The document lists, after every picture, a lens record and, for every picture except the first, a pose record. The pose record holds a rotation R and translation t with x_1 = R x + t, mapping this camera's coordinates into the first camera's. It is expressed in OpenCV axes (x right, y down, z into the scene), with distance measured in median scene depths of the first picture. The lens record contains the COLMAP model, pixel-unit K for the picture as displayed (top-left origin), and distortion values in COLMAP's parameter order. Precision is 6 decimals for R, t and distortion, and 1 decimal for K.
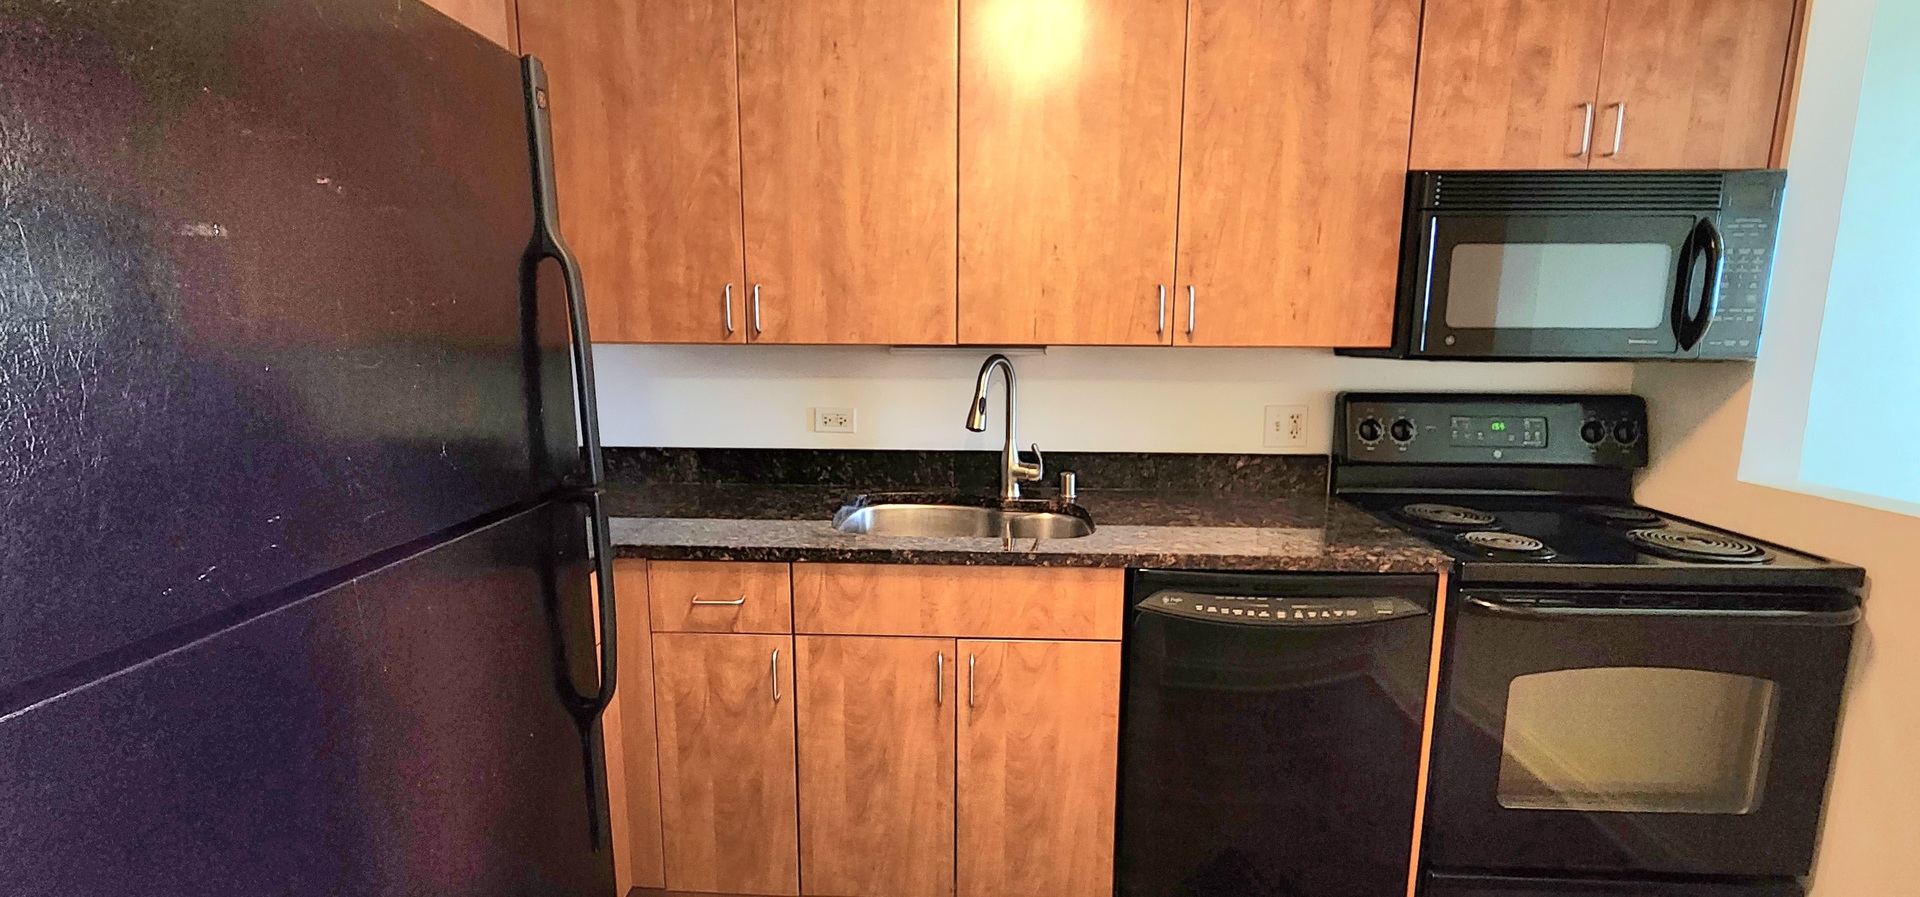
lens RADIAL K [[775.8, 0, 960.0], [0, 775.8, 448.5], [0, 0, 1]] dist [-0.003085, -0.000023]
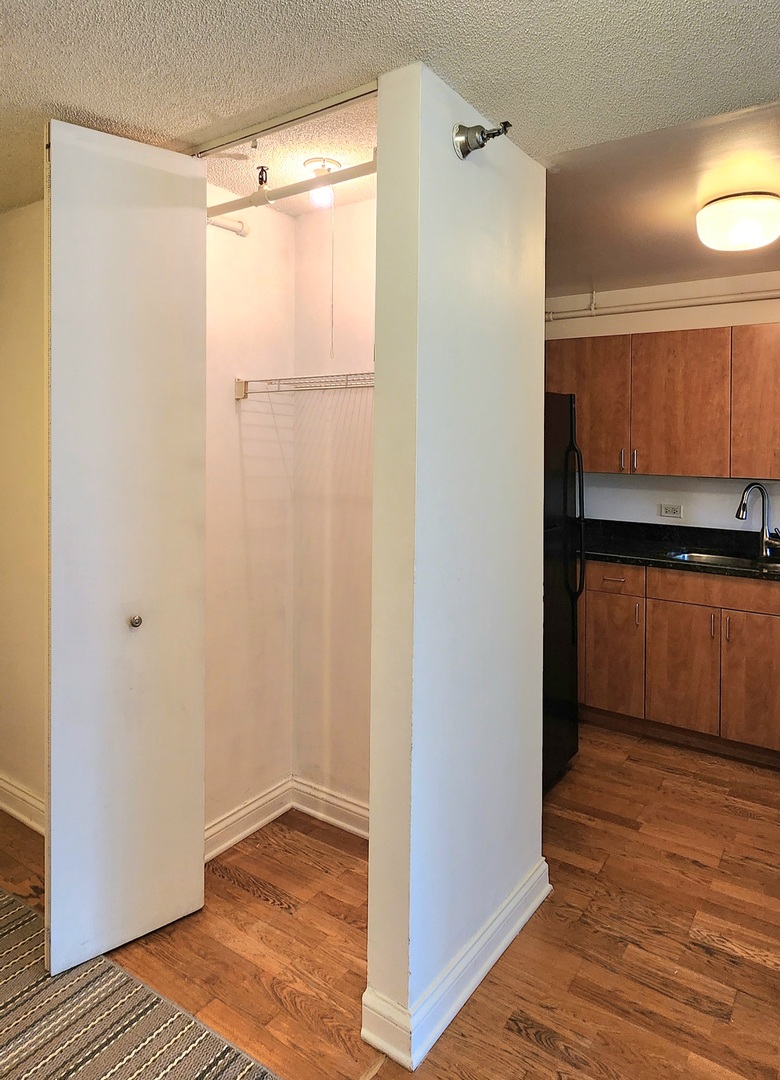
lens RADIAL K [[718.9, 0, 389.0], [0, 718.9, 432.8], [0, 0, 1]] dist [0.031189, 0.003782]
pose [[0.839855, 0.001172, -0.542809, 0.303393], [-0.090765, 0.986222, -0.138305, 0.111651], [0.535168, 0.165424, 0.828390, -1.245178]]
